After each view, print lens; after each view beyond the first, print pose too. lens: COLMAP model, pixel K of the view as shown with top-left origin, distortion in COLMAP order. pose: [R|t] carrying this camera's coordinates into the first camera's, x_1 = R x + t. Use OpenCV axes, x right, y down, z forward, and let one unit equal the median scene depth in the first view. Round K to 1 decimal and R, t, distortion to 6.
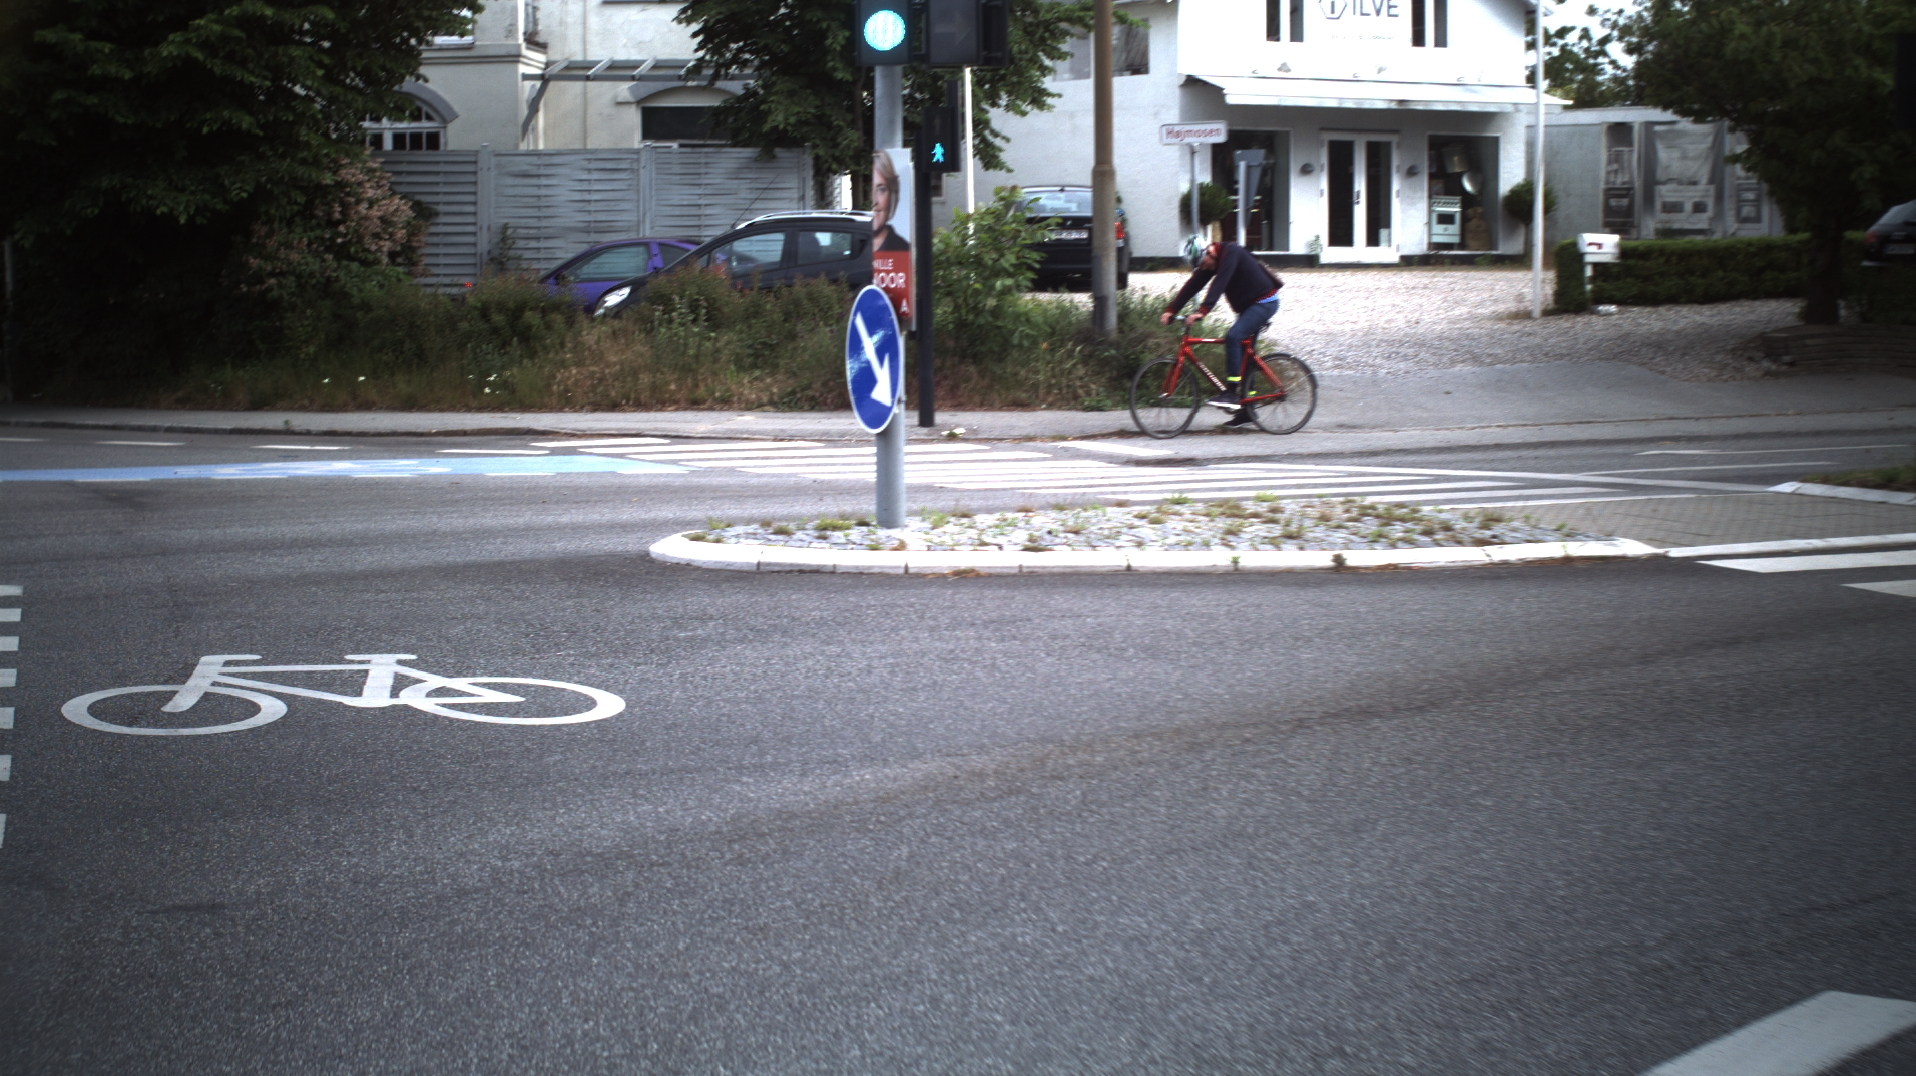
lens RADIAL K [[3347.2, 0, 958.0], [0, 3347.2, 538.0], [0, 0, 1]] dist [-0.307459, 0.426774]
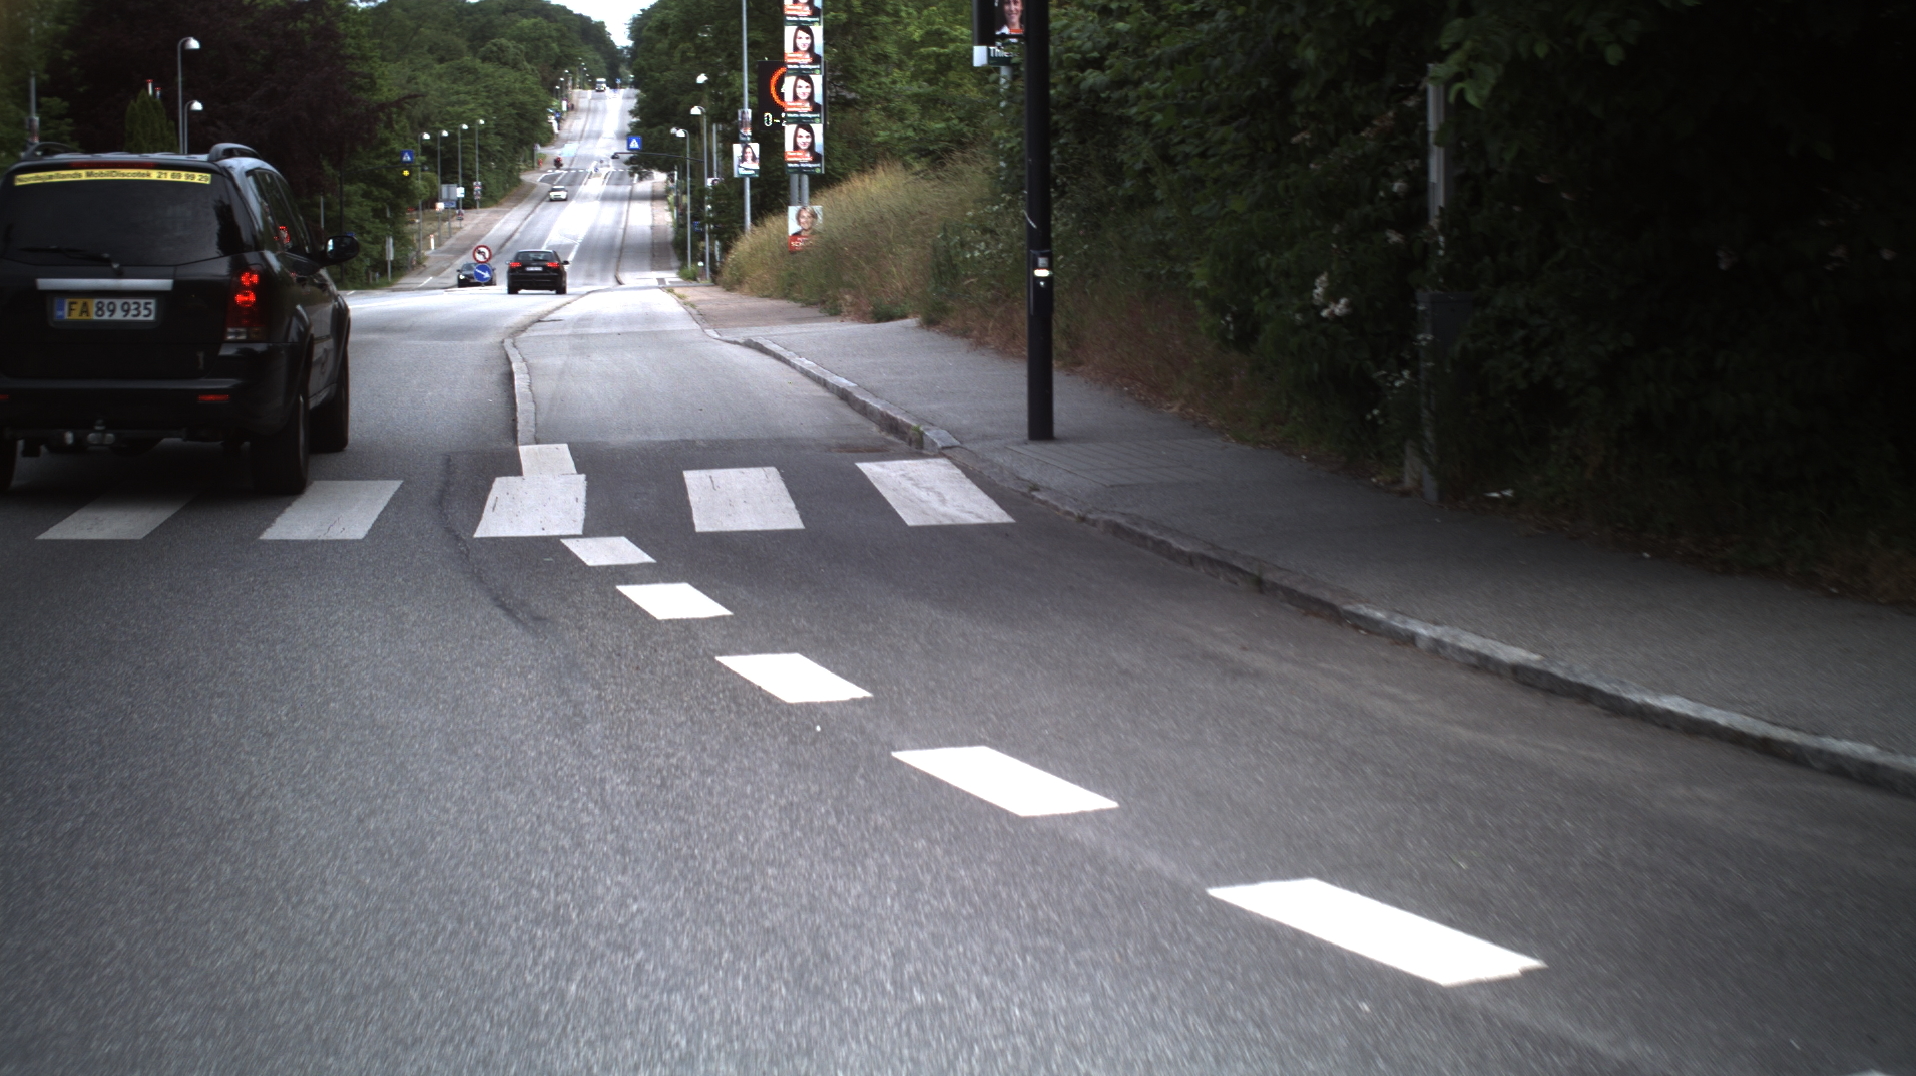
lens RADIAL K [[3356.3, 0, 958.0], [0, 3356.3, 538.0], [0, 0, 1]] dist [-0.279203, 0.046576]
pose [[0.906462, 0.049115, -0.419421, -0.189502], [-0.028634, 0.998076, 0.054993, -0.061474], [0.421315, -0.037840, 0.906125, 0.671356]]
